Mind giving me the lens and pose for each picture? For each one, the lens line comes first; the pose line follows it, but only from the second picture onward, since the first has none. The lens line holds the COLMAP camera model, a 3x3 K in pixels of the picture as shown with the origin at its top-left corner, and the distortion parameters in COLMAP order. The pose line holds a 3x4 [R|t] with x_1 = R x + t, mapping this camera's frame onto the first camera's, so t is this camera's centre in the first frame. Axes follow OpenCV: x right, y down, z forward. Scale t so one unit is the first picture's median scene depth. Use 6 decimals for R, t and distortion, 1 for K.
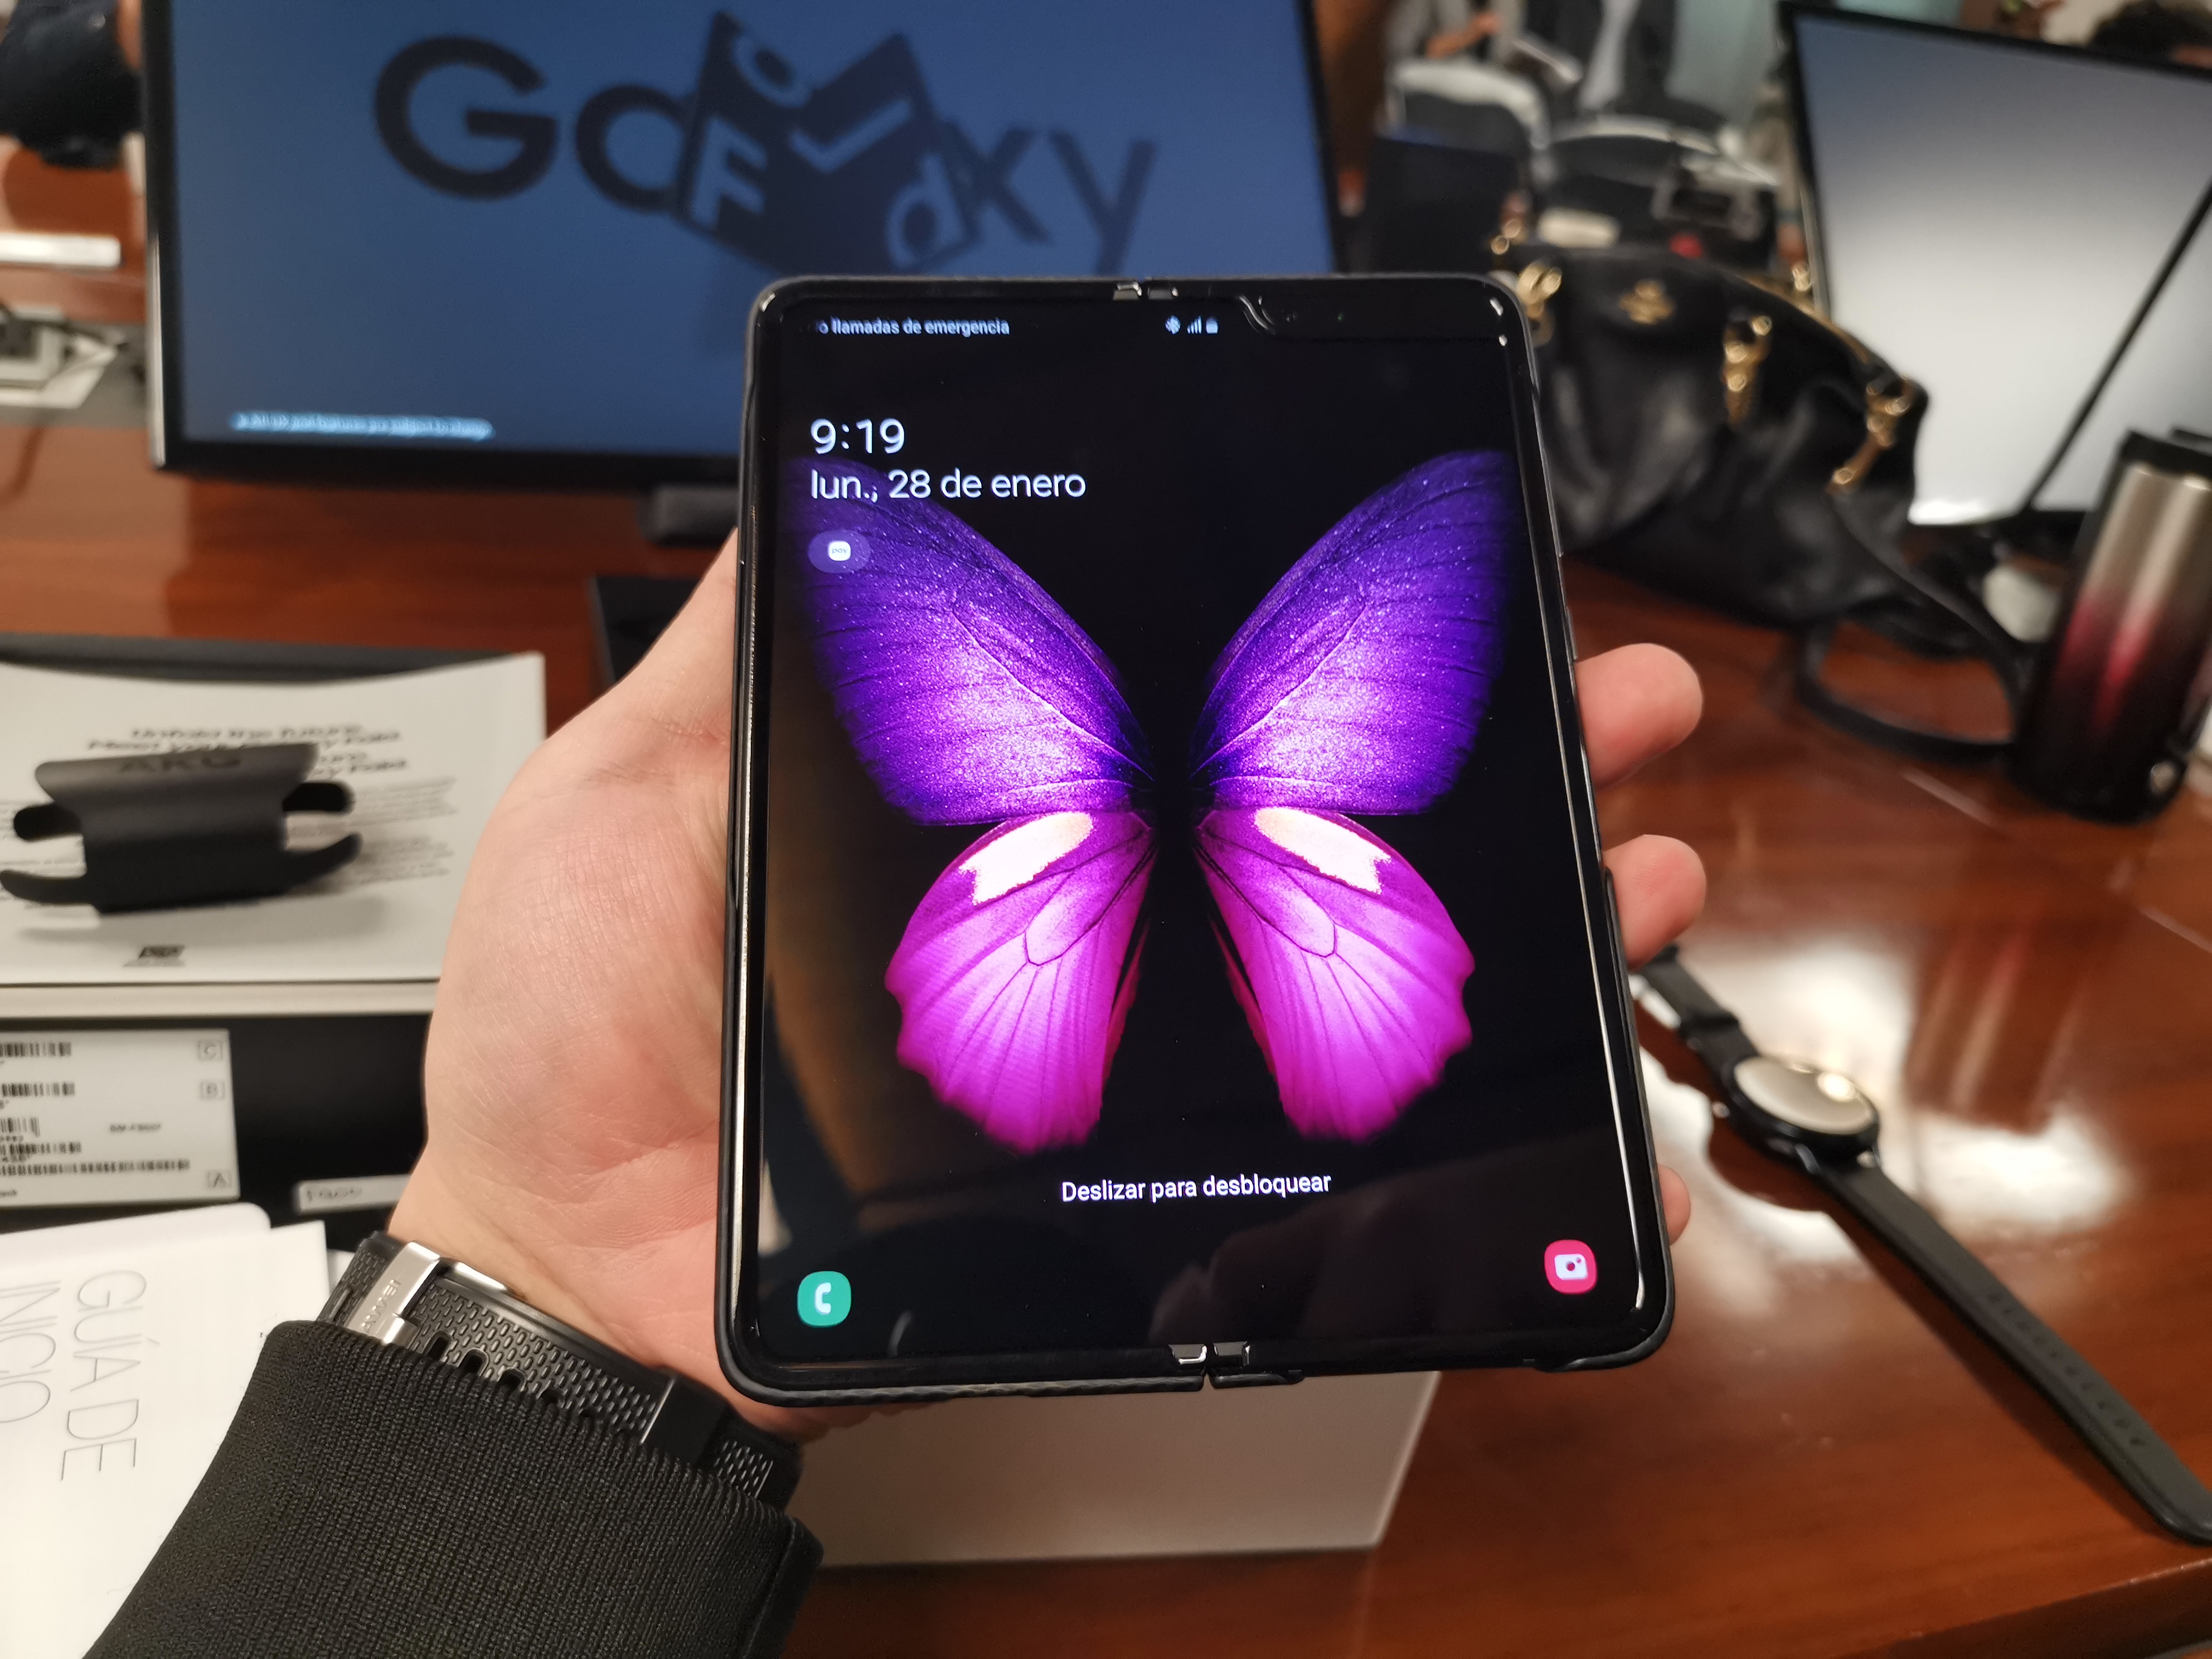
lens RADIAL K [[1842.9, 0, 1106.0], [0, 1842.9, 829.5], [0, 0, 1]] dist [0.009334, -0.012359]
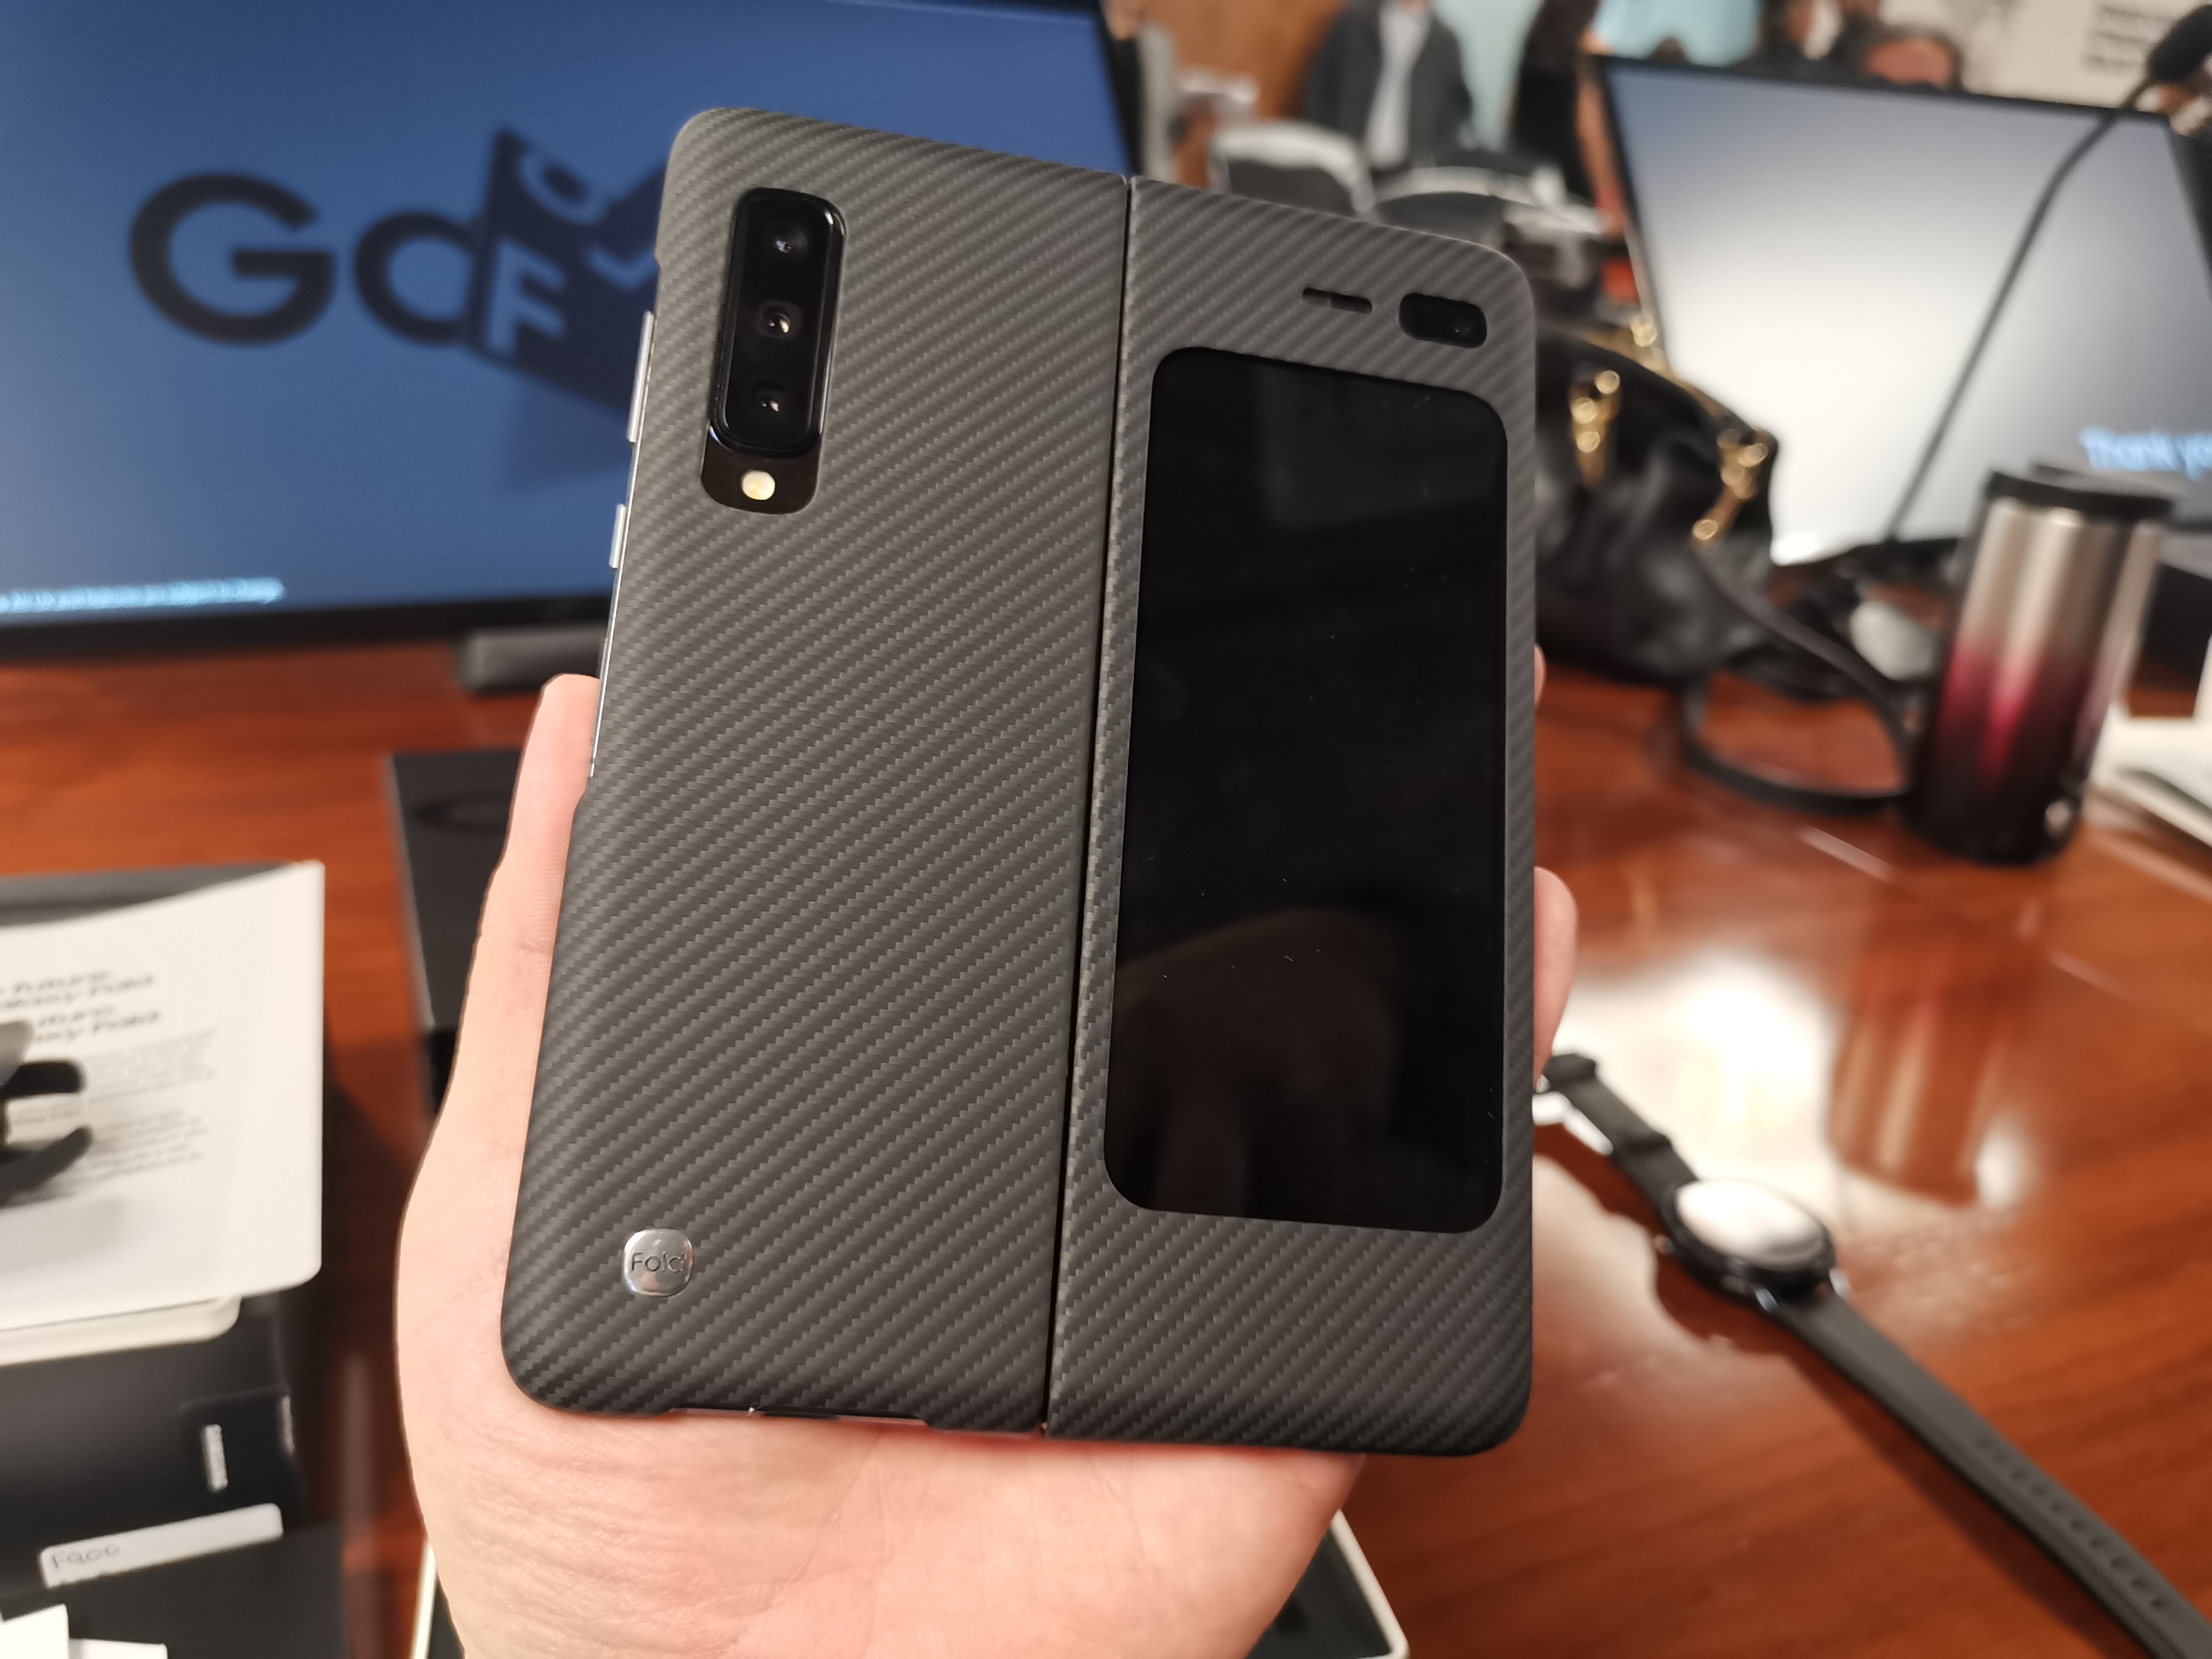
lens RADIAL K [[1842.9, 0, 1106.0], [0, 1842.9, 829.5], [0, 0, 1]] dist [0.009334, -0.012359]
pose [[0.994369, -0.084515, 0.063934, 0.008630], [0.086728, 0.995696, -0.032670, -0.029223], [-0.060897, 0.038031, 0.997419, 0.052588]]
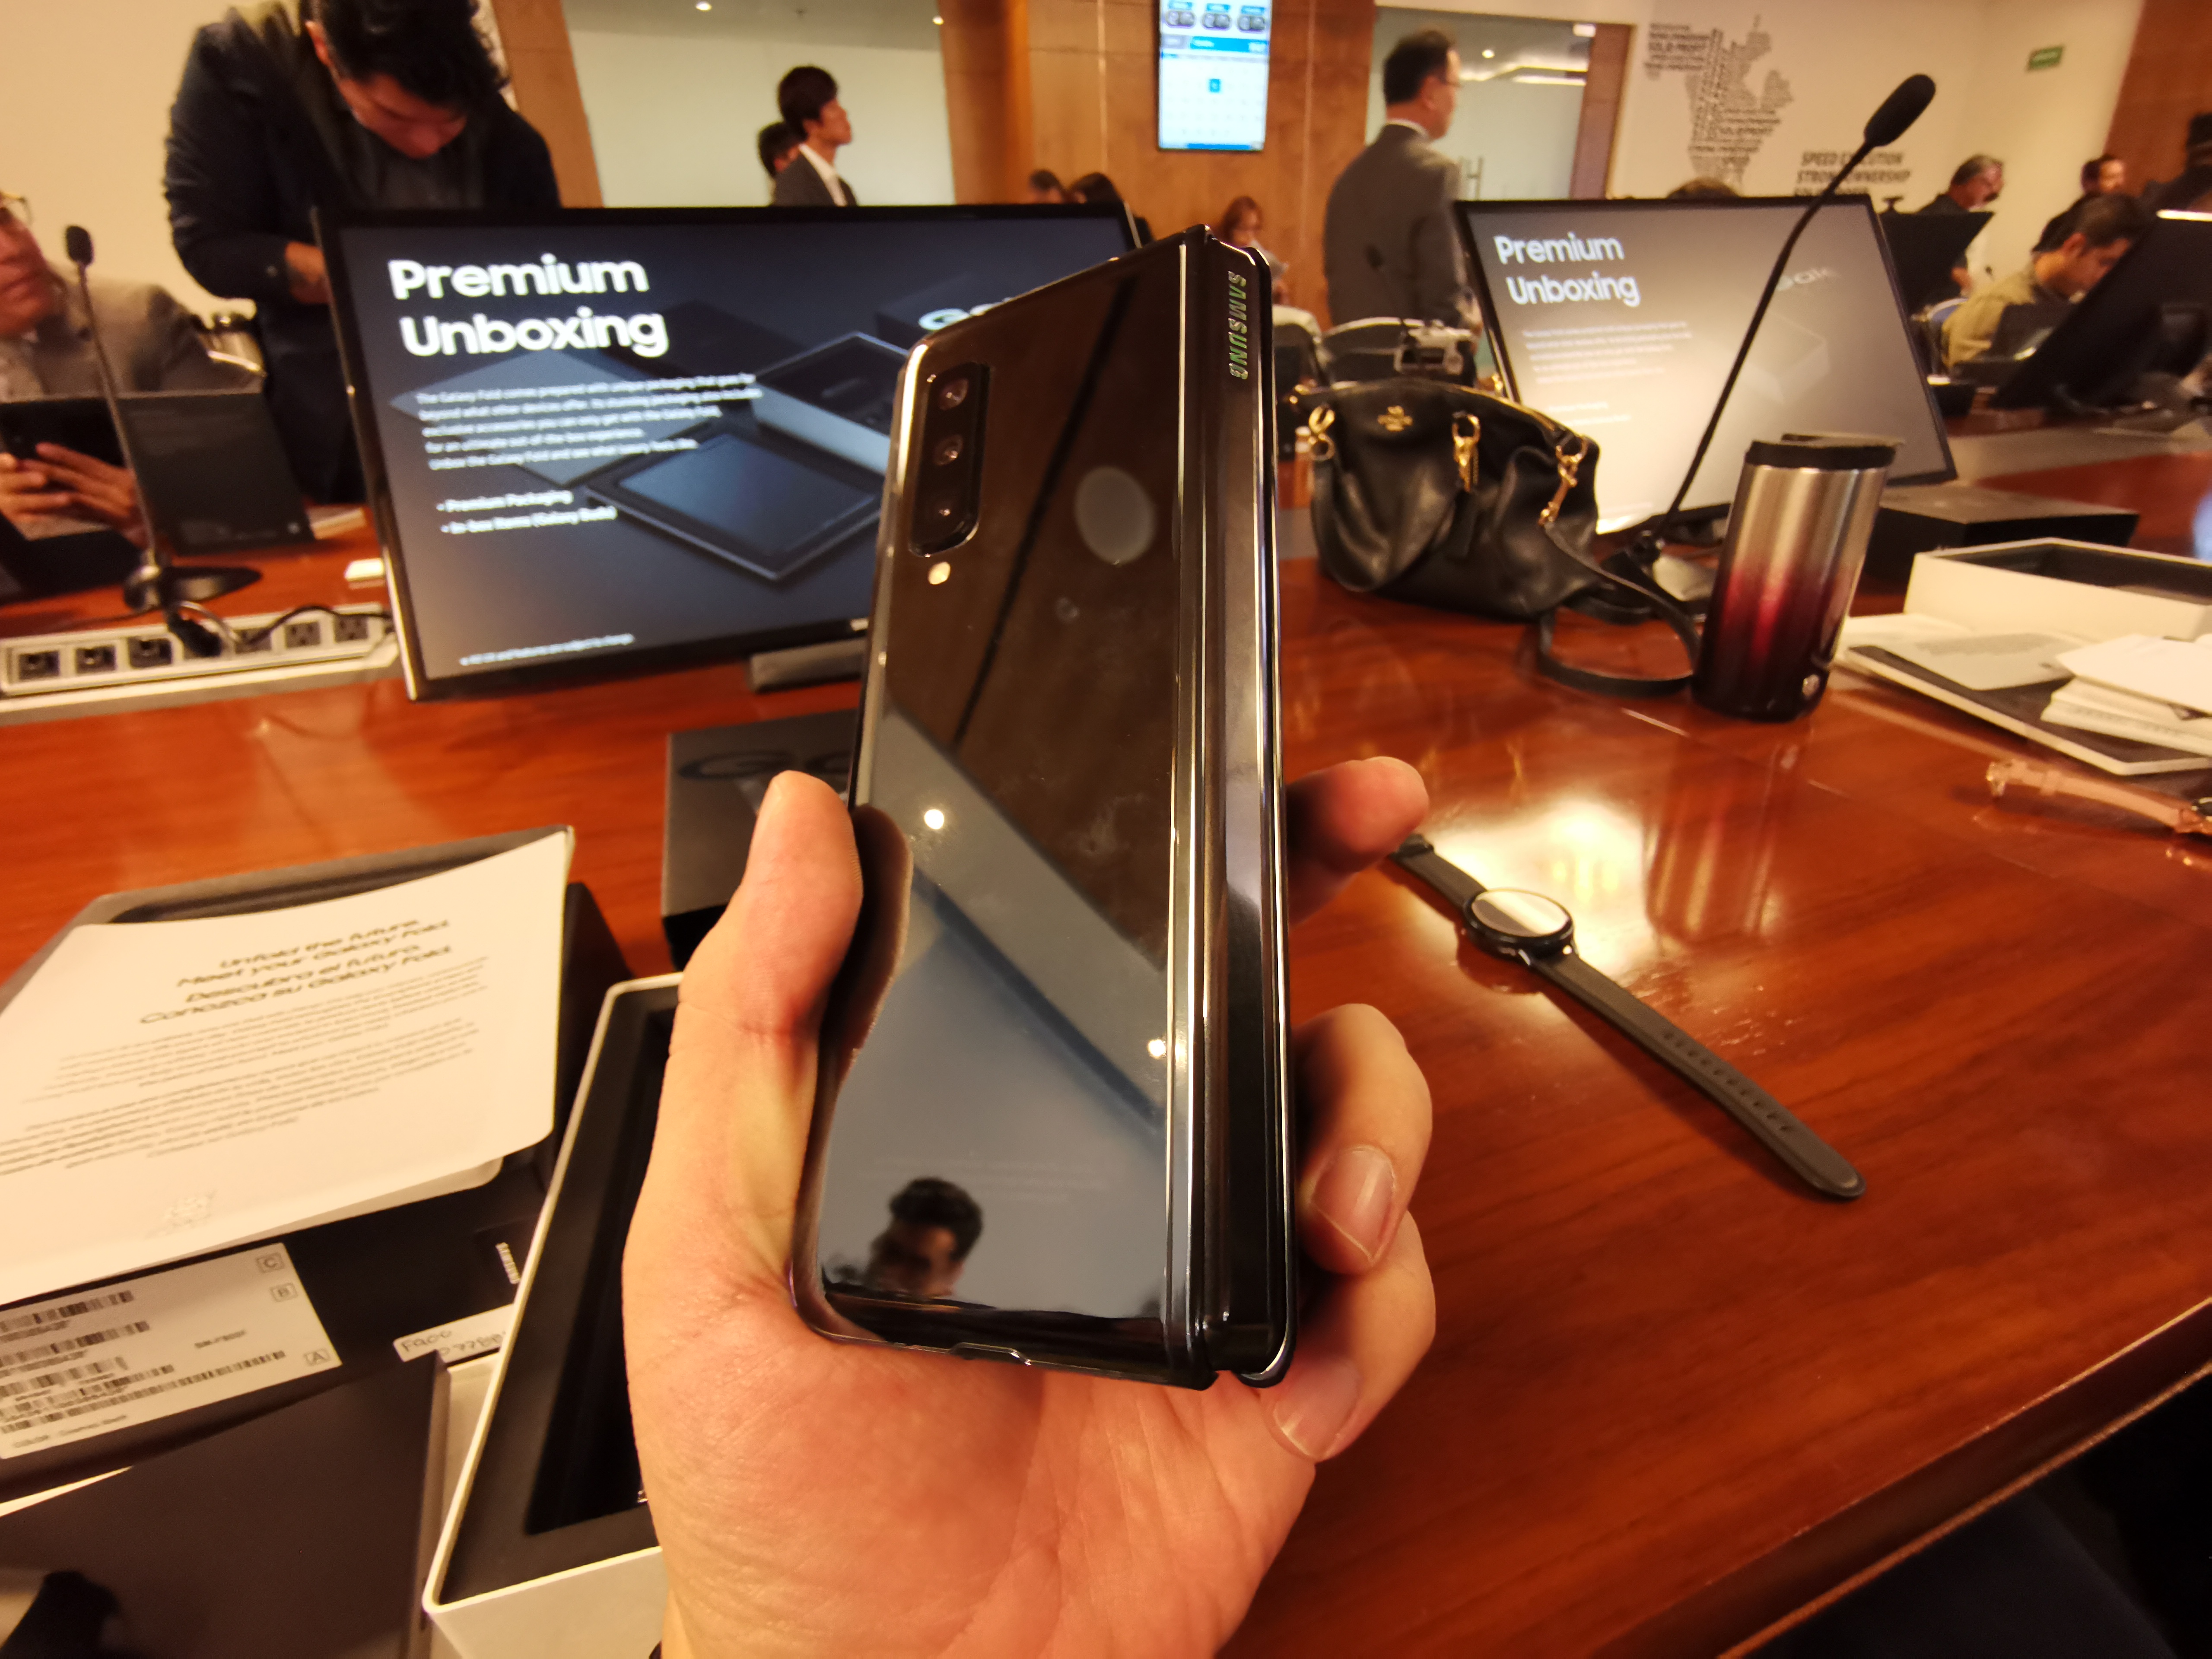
lens RADIAL K [[1054.0, 0, 1101.2], [0, 1054.0, 830.1], [0, 0, 1]] dist [-0.004145, 0.018233]
pose [[0.985967, -0.161527, -0.042173, 0.047386], [0.163030, 0.986000, 0.035010, -0.031190], [0.035927, -0.041394, 0.998497, 0.148271]]
